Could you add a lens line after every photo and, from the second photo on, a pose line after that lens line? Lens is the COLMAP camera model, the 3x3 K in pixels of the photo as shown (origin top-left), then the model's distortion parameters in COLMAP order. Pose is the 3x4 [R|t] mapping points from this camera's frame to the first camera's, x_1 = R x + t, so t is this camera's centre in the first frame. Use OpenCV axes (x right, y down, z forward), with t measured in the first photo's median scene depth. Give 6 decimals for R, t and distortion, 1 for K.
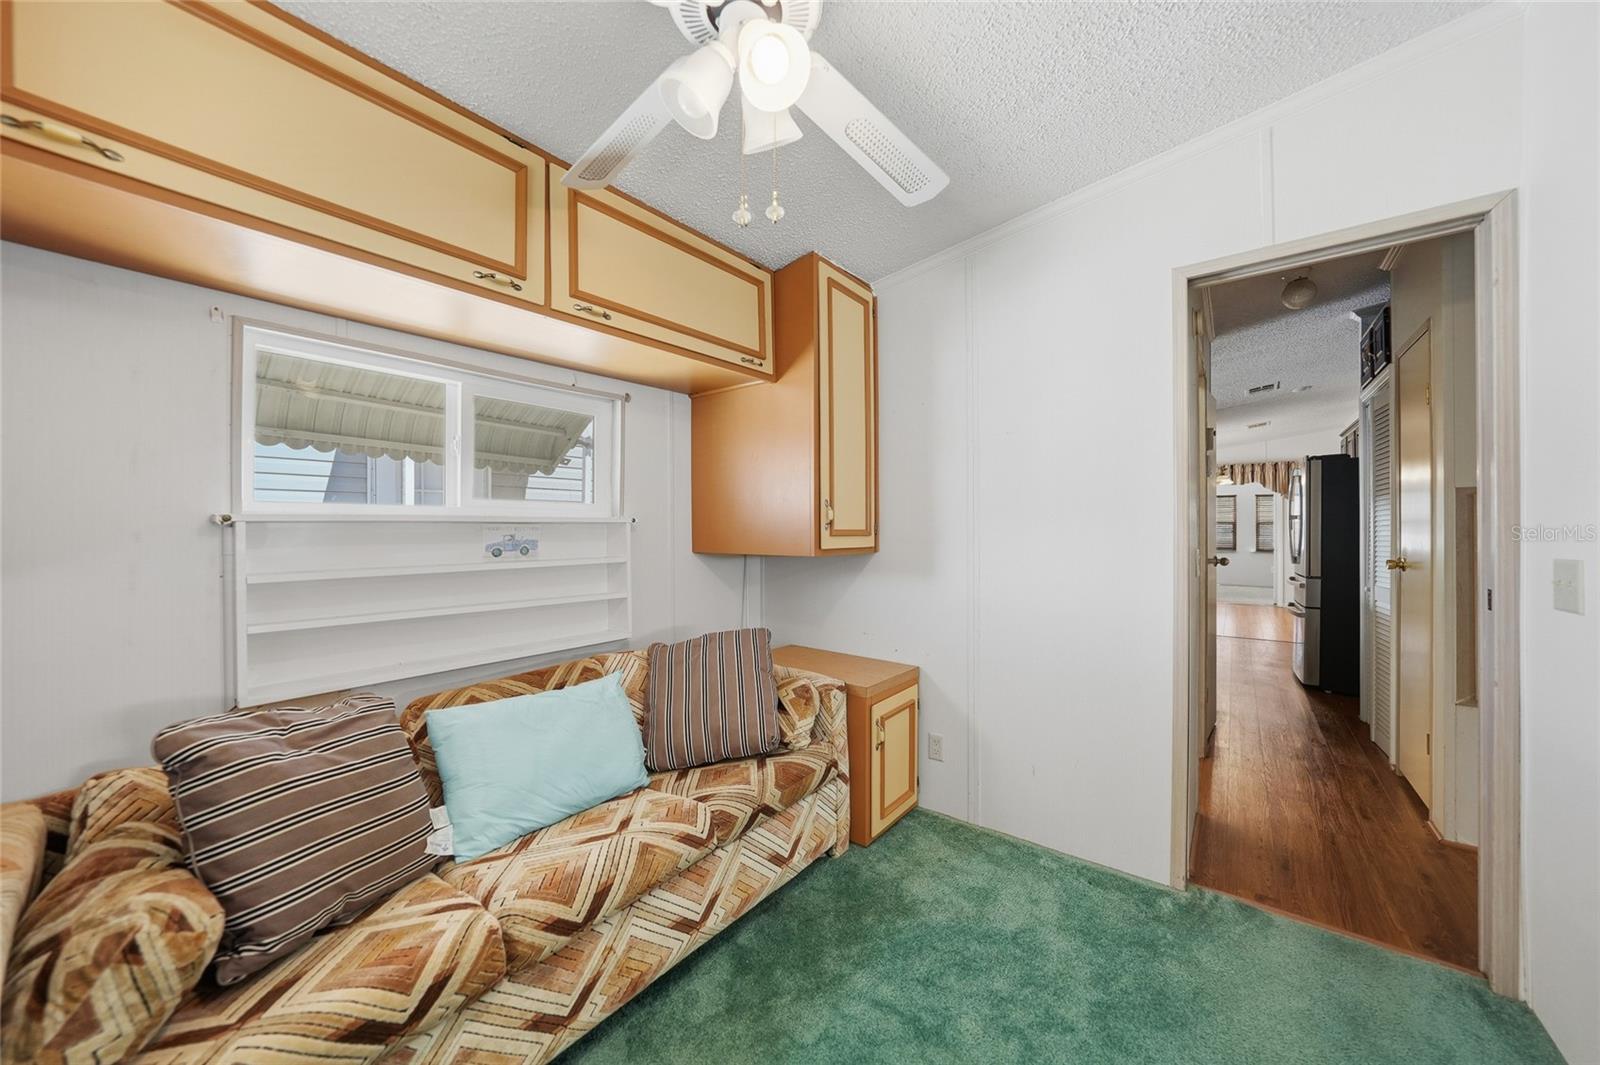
lens RADIAL K [[563.1, 0, 802.1], [0, 563.1, 529.2], [0, 0, 1]] dist [-0.027577, 0.006461]
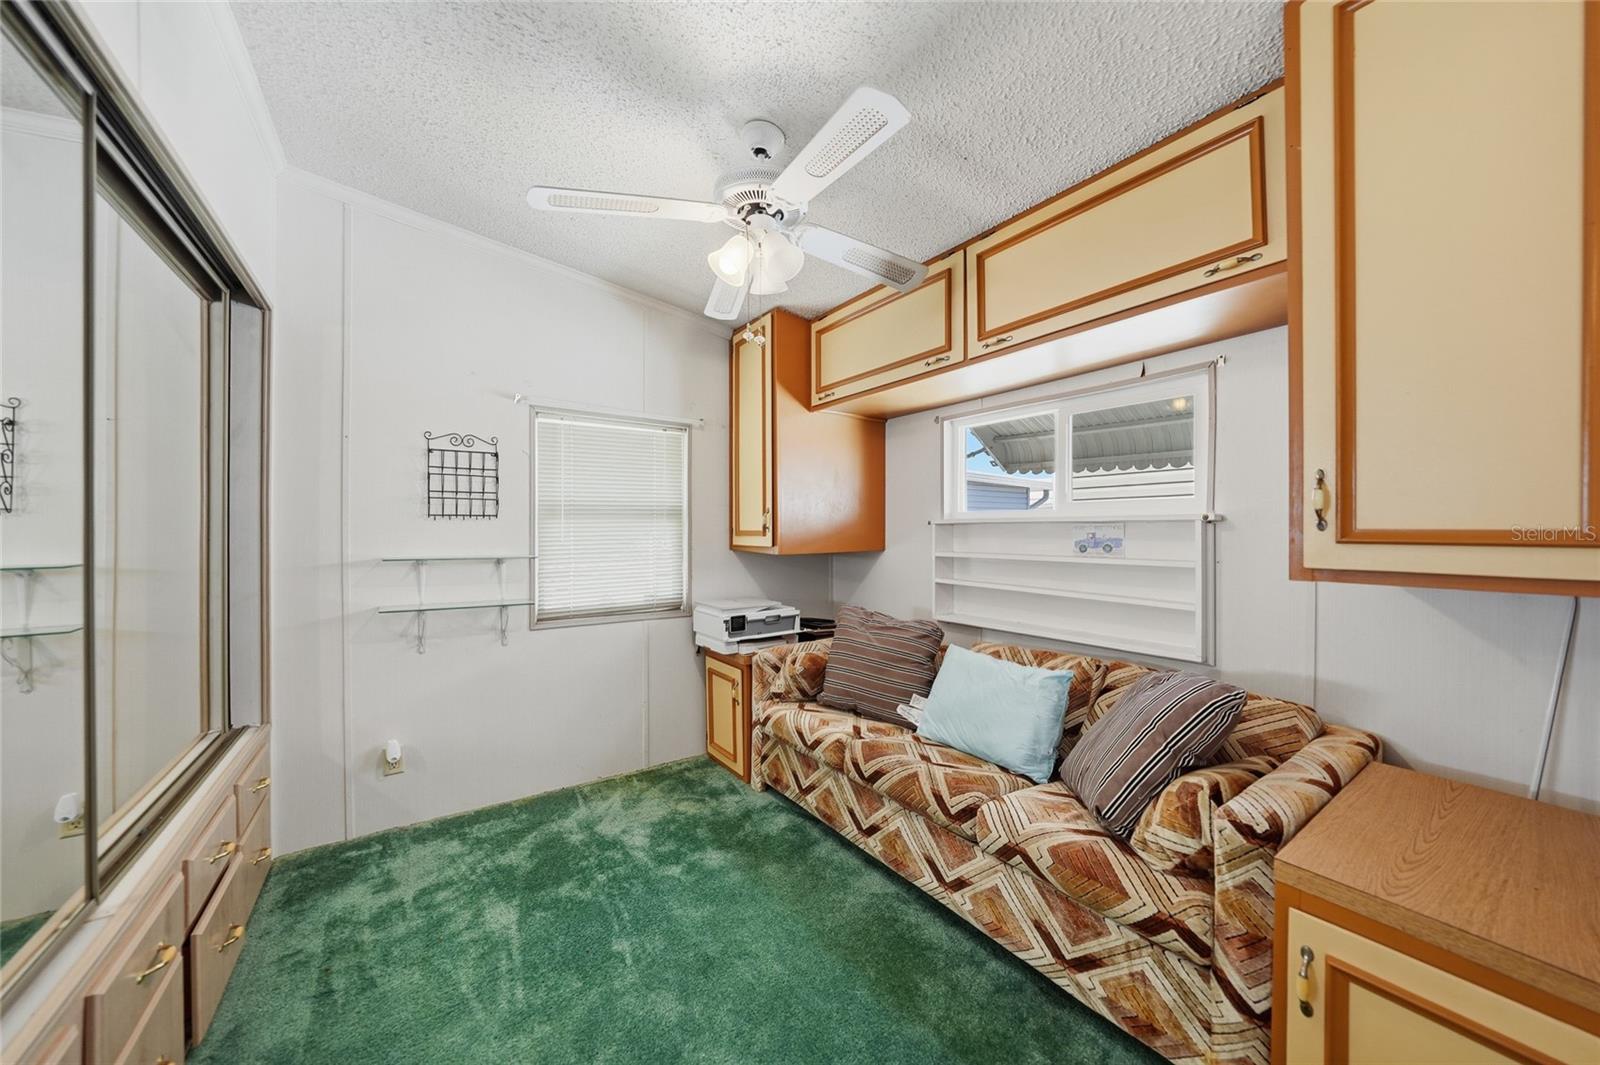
lens RADIAL K [[563.1, 0, 802.1], [0, 563.1, 529.2], [0, 0, 1]] dist [-0.027577, 0.006461]
pose [[-0.290113, 0.001661, -0.956991, 0.876792], [0.001370, 0.999998, 0.001321, 0.000354], [0.956991, -0.000928, -0.290115, 0.961064]]
